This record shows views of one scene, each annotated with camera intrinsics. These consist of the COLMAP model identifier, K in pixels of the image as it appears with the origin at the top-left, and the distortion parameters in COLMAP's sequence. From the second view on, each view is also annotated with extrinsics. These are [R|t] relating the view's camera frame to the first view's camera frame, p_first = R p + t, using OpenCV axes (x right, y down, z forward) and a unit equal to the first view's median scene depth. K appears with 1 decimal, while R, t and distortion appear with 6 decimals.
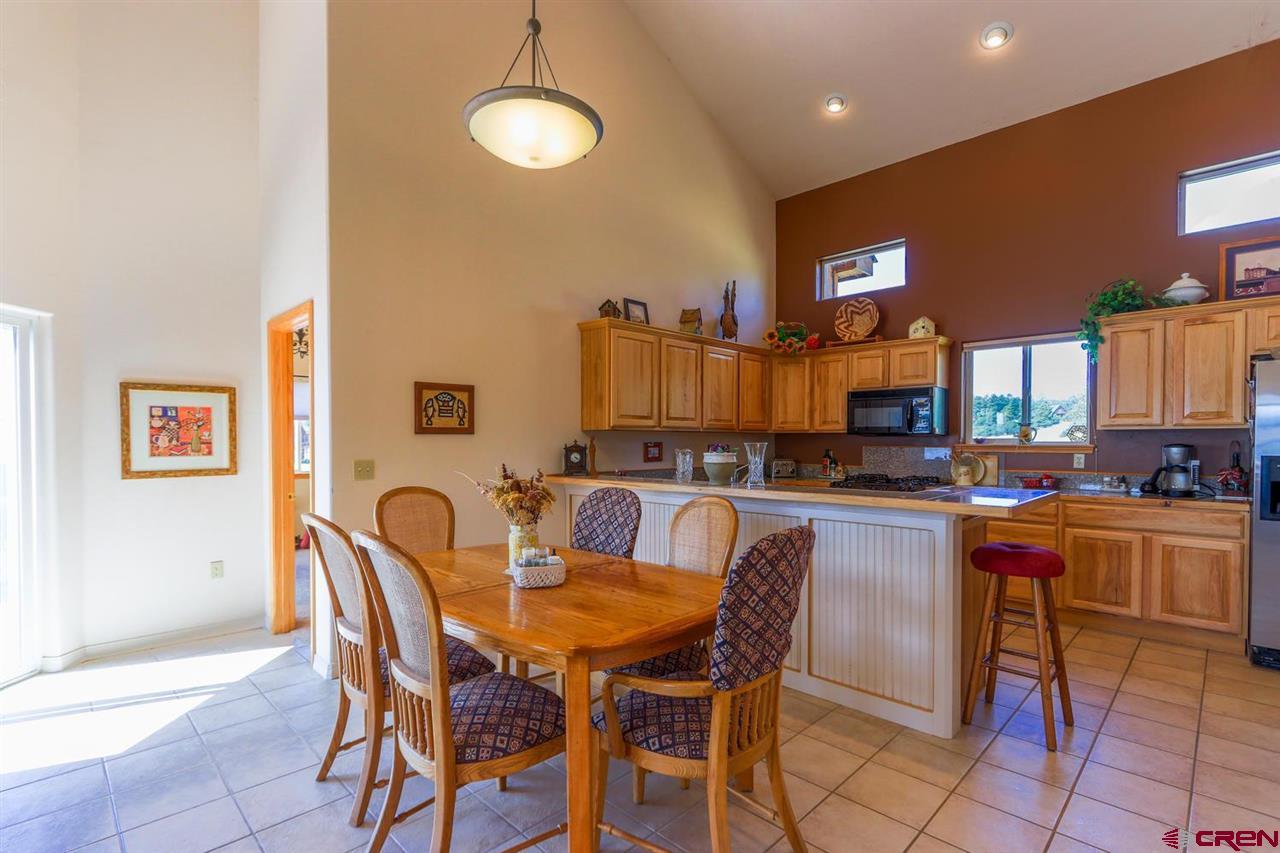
lens RADIAL K [[594.2, 0, 628.2], [0, 594.2, 448.4], [0, 0, 1]] dist [0.001376, -0.000262]
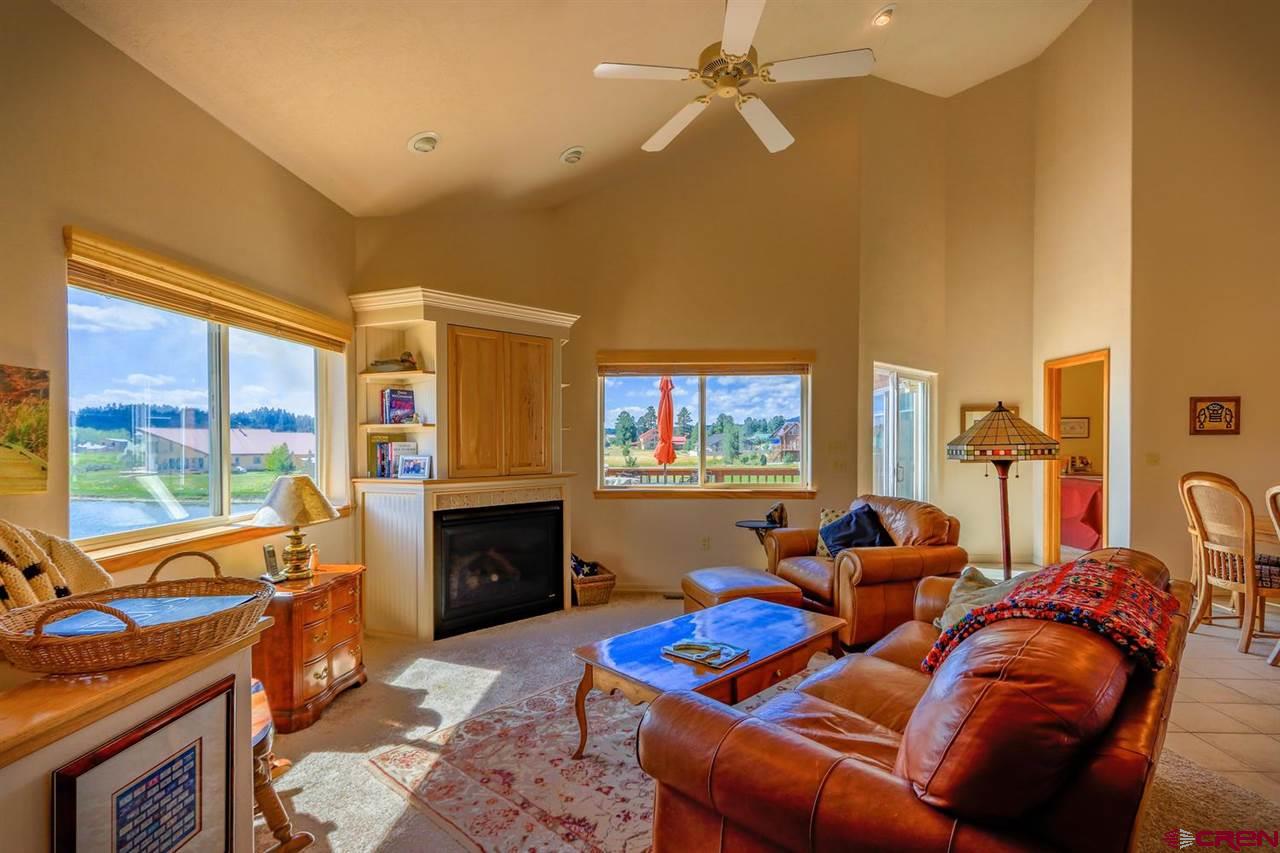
lens RADIAL K [[589.8, 0, 635.2], [0, 589.8, 450.2], [0, 0, 1]] dist [0.003348, -0.000224]
pose [[0.676596, 0.006664, -0.736325, -0.194446], [-0.006306, 0.999975, 0.003255, 0.013143], [0.736328, 0.002441, 0.676621, -0.781882]]
